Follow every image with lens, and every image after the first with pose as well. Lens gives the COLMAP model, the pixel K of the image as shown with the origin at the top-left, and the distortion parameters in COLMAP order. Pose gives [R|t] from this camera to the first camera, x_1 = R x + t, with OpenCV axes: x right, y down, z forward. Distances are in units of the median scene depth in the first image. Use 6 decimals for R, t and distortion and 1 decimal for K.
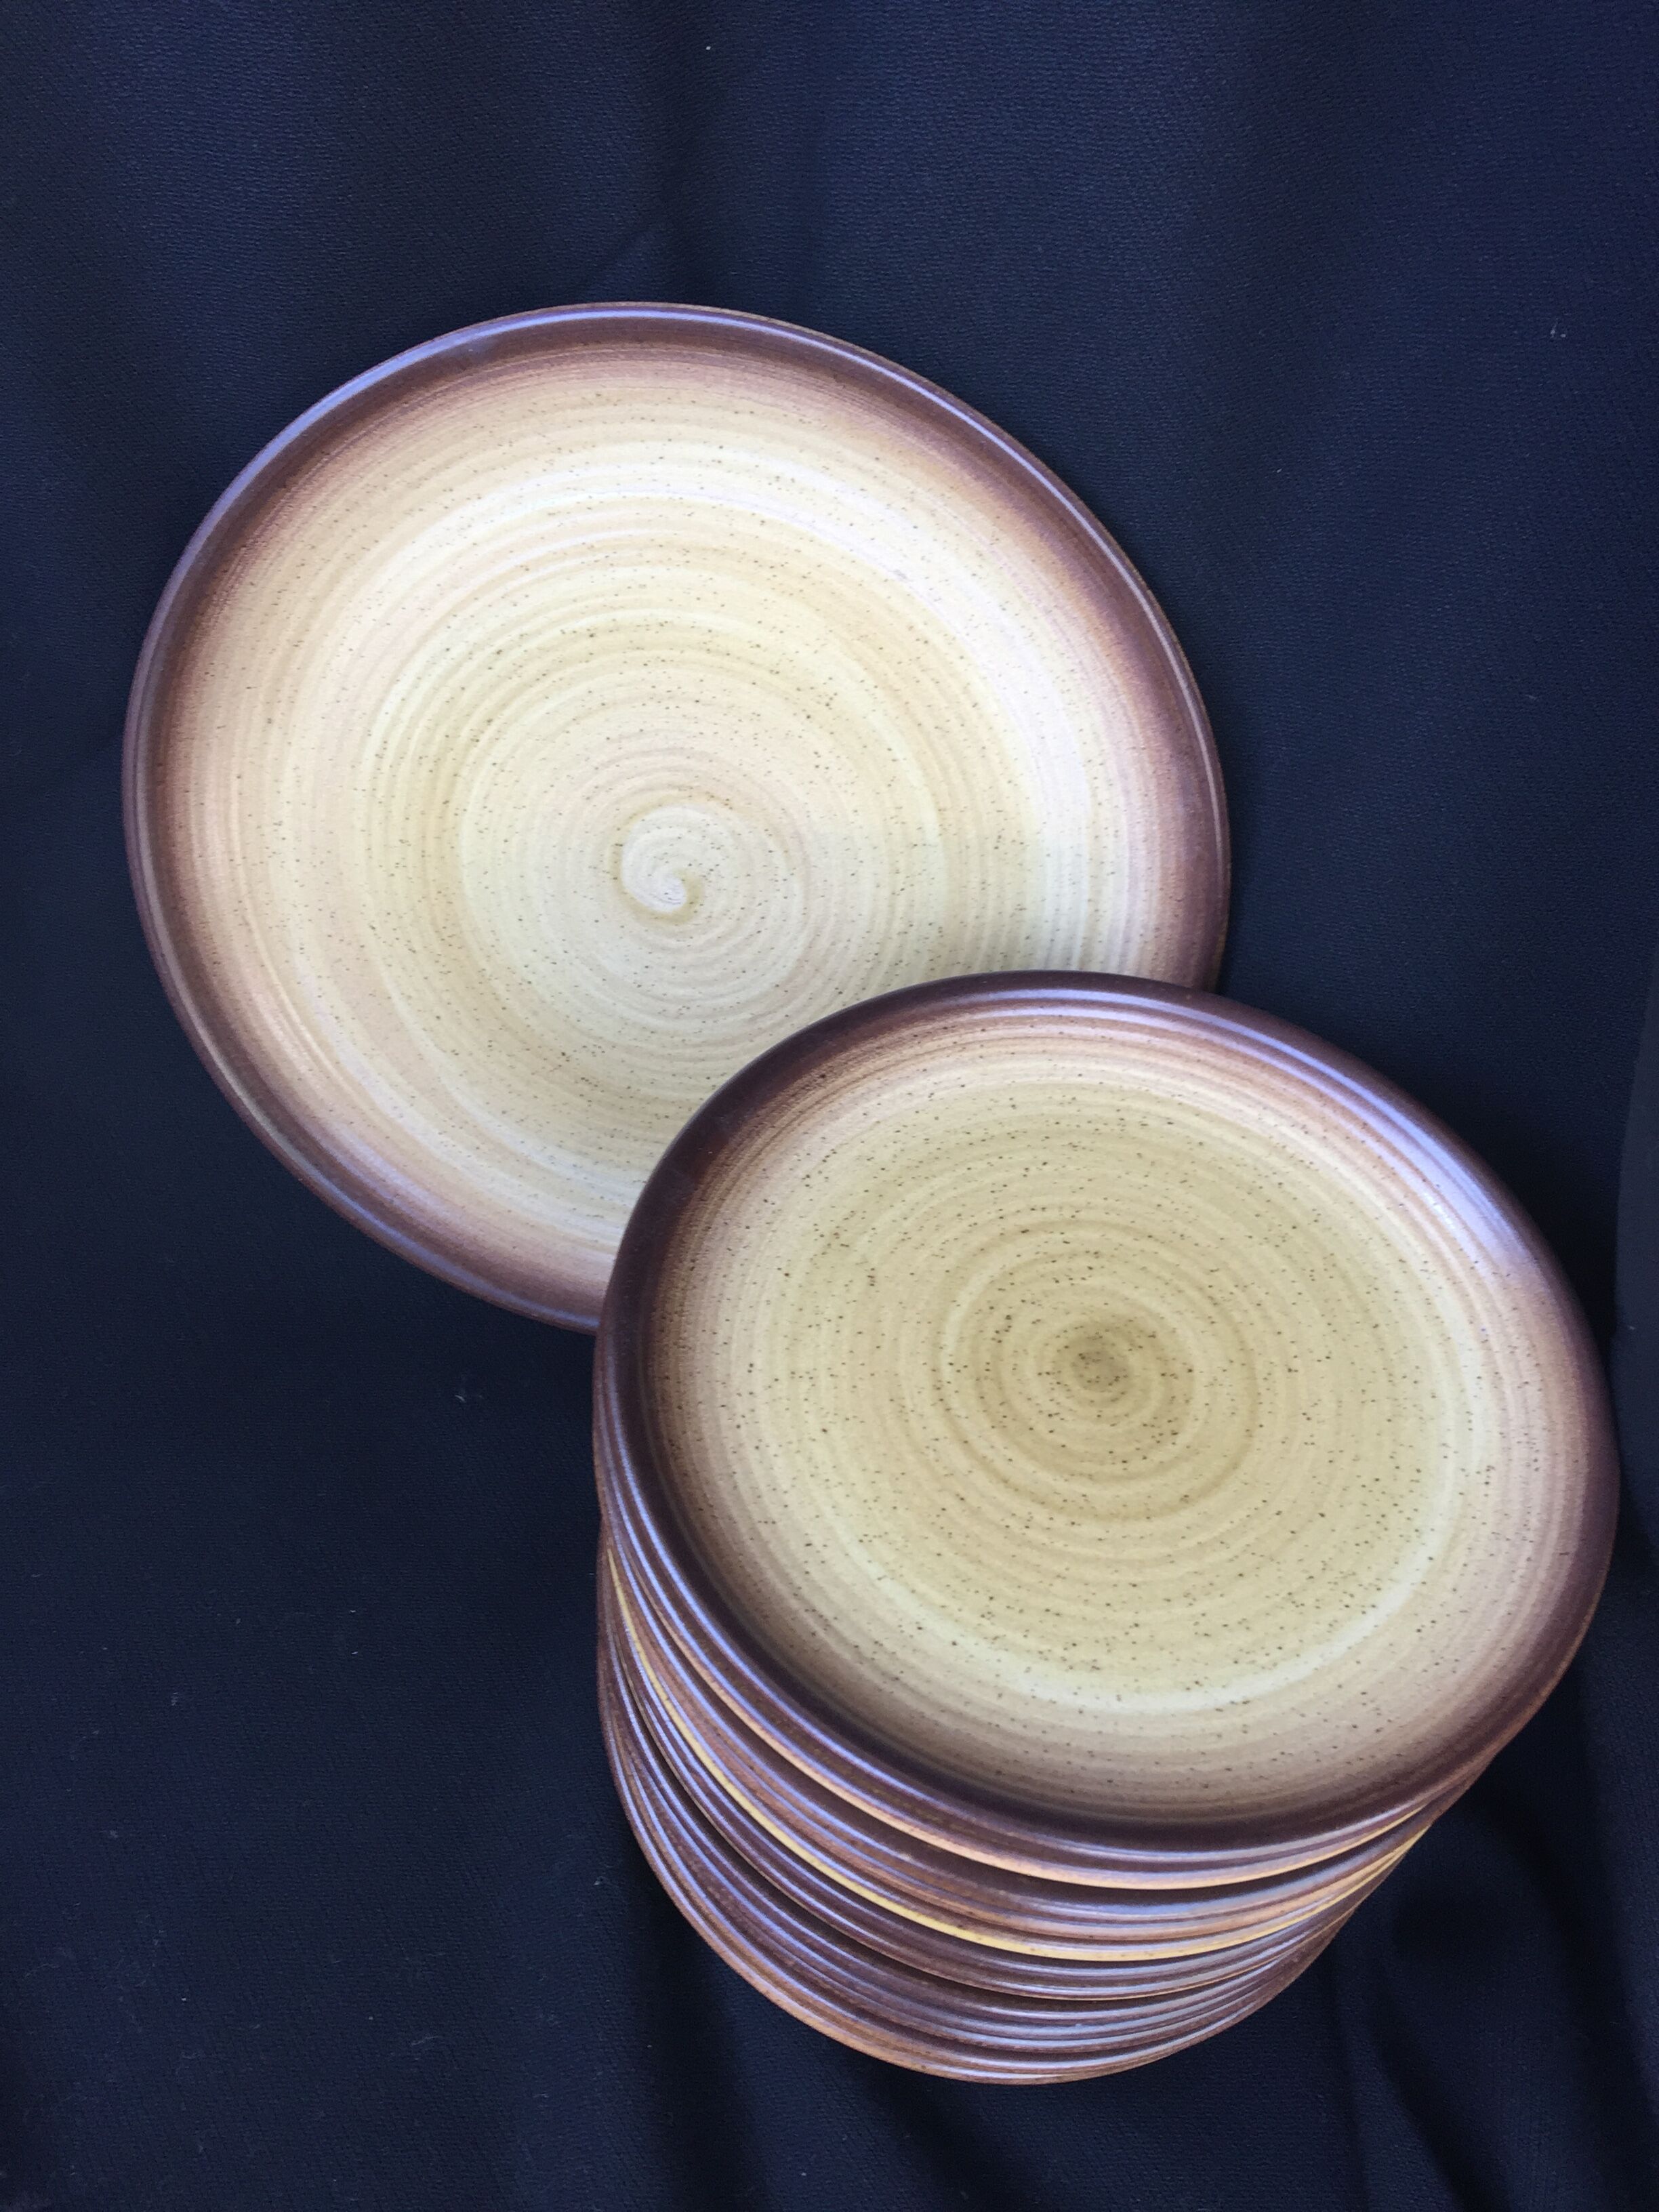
lens RADIAL K [[1887.2, 0, 832.4], [0, 1887.2, 1094.1], [0, 0, 1]] dist [0.073282, -0.141350]
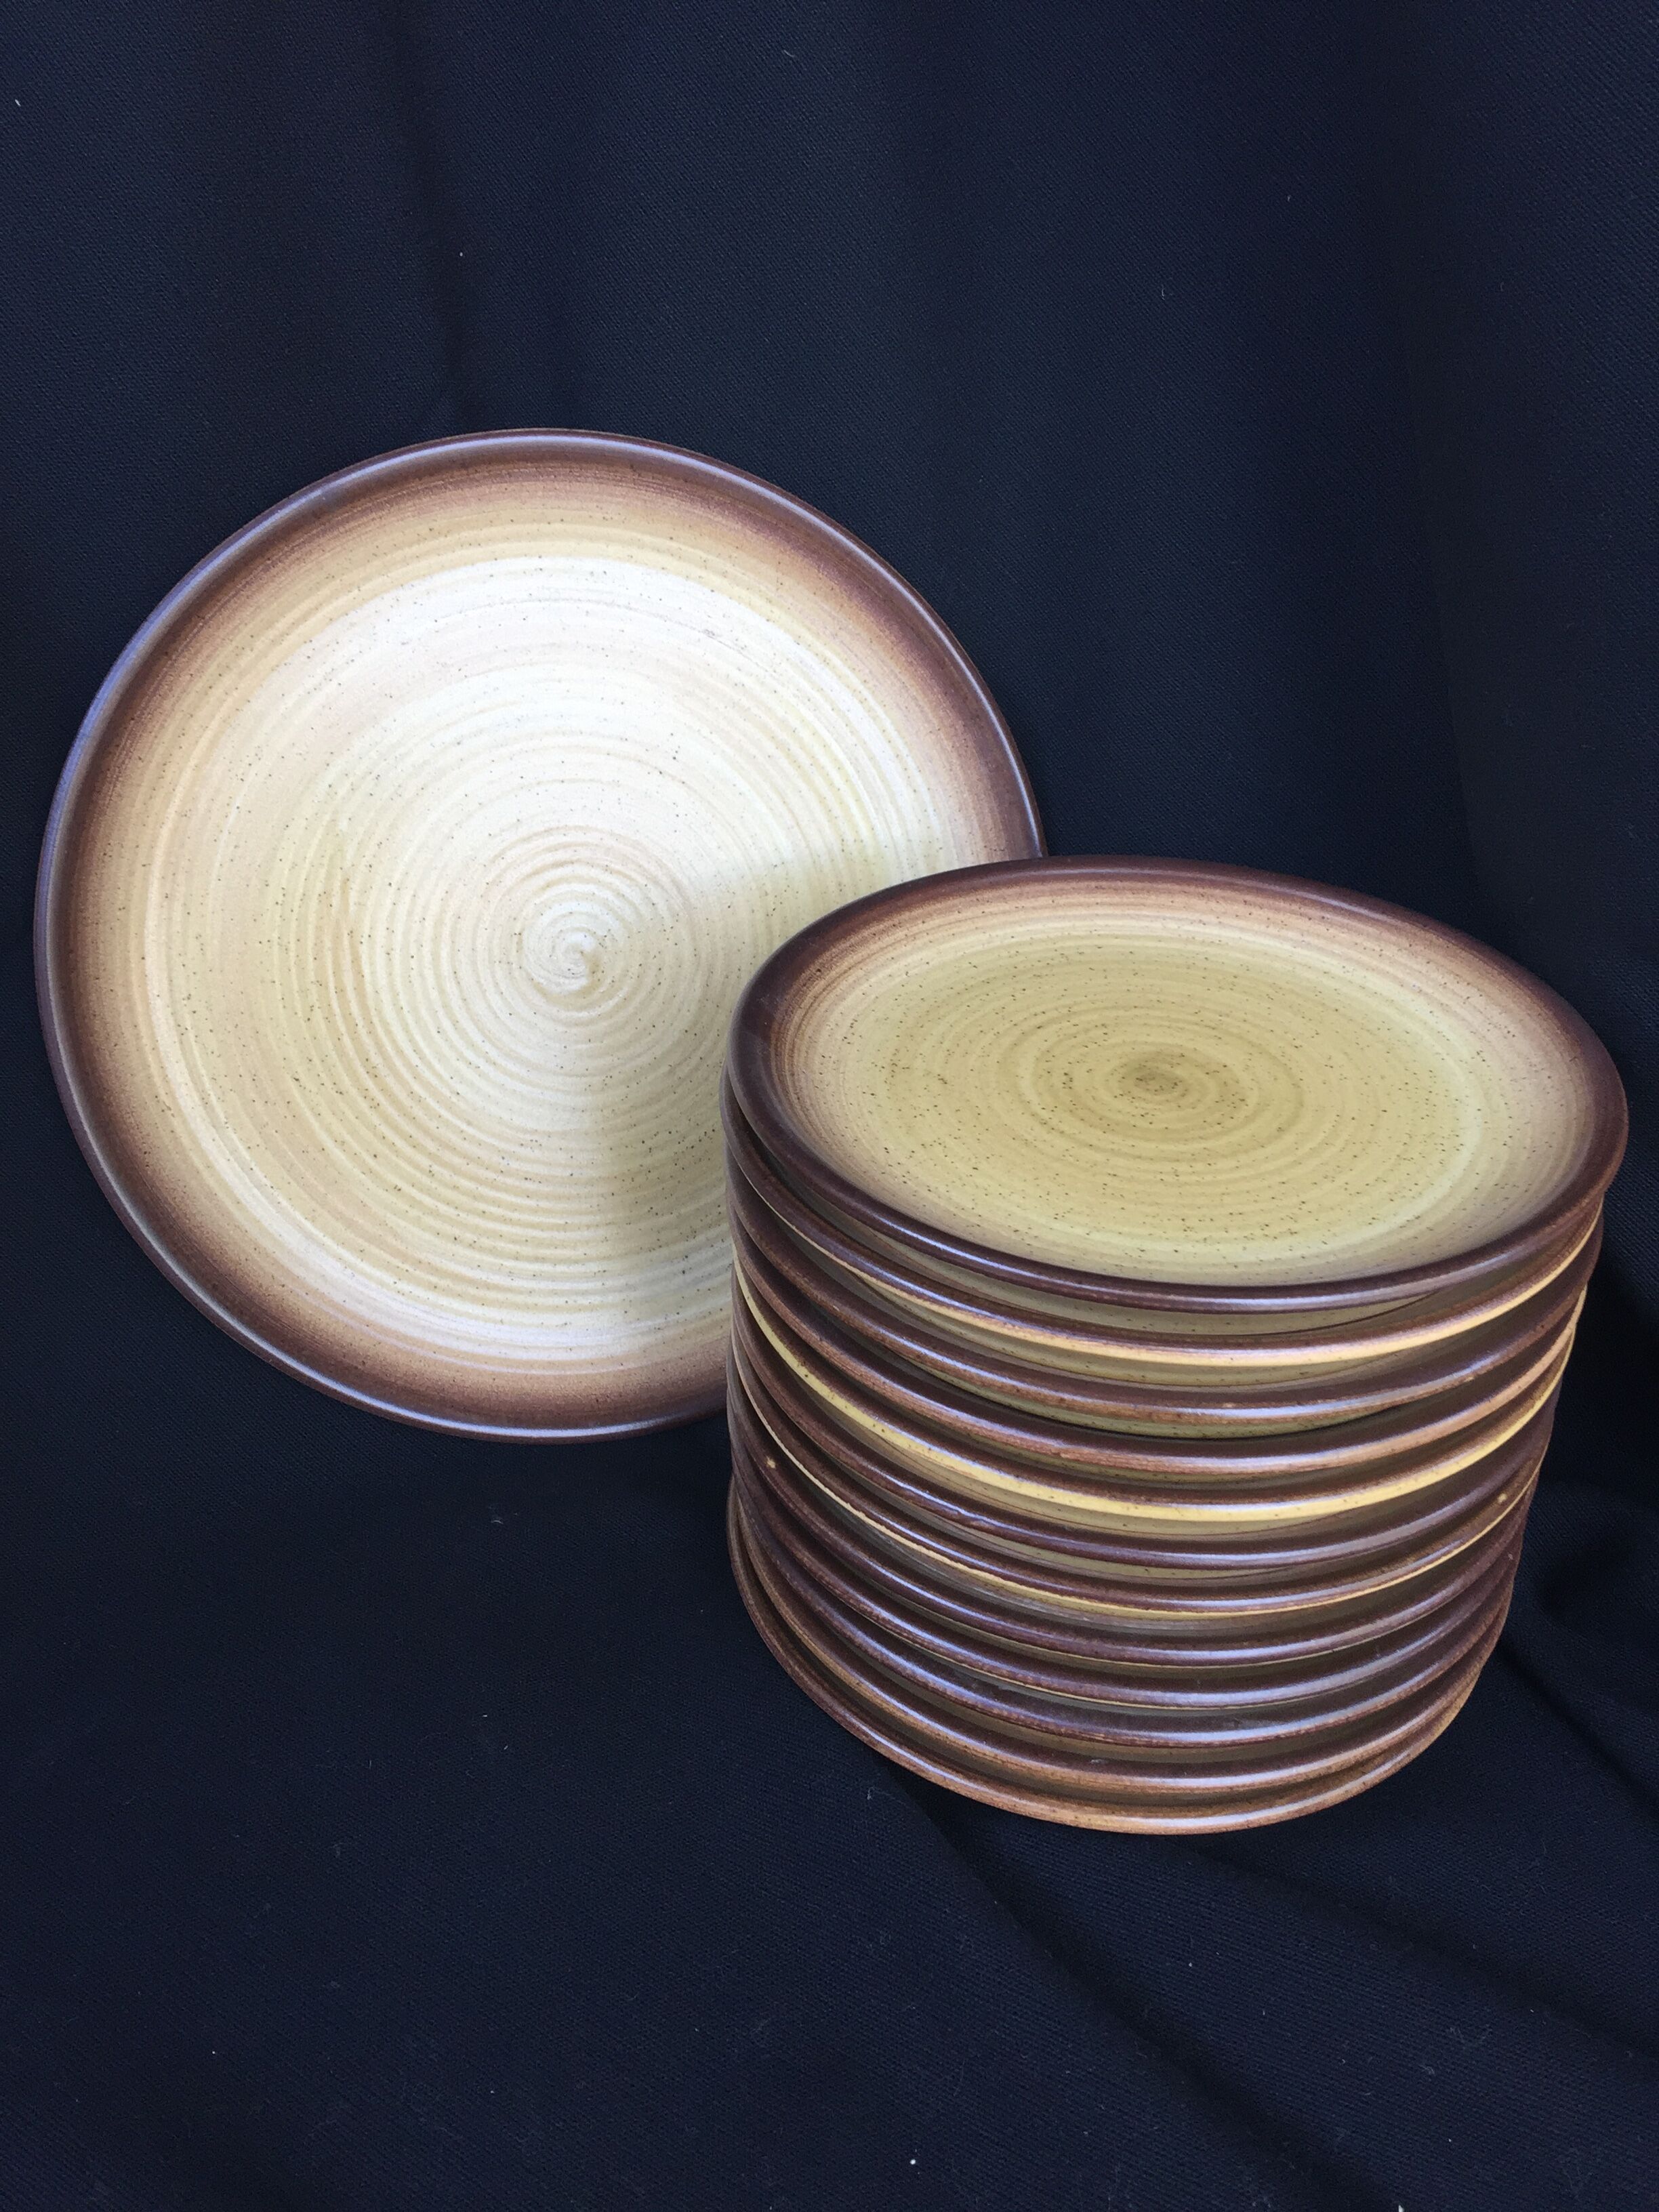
lens RADIAL K [[1887.2, 0, 839.0], [0, 1887.2, 1093.7], [0, 0, 1]] dist [0.073282, -0.141350]
pose [[0.915967, -0.253362, 0.311145, -0.351467], [0.339334, 0.902951, -0.263689, 0.346245], [-0.214140, 0.347113, 0.913048, -0.001158]]
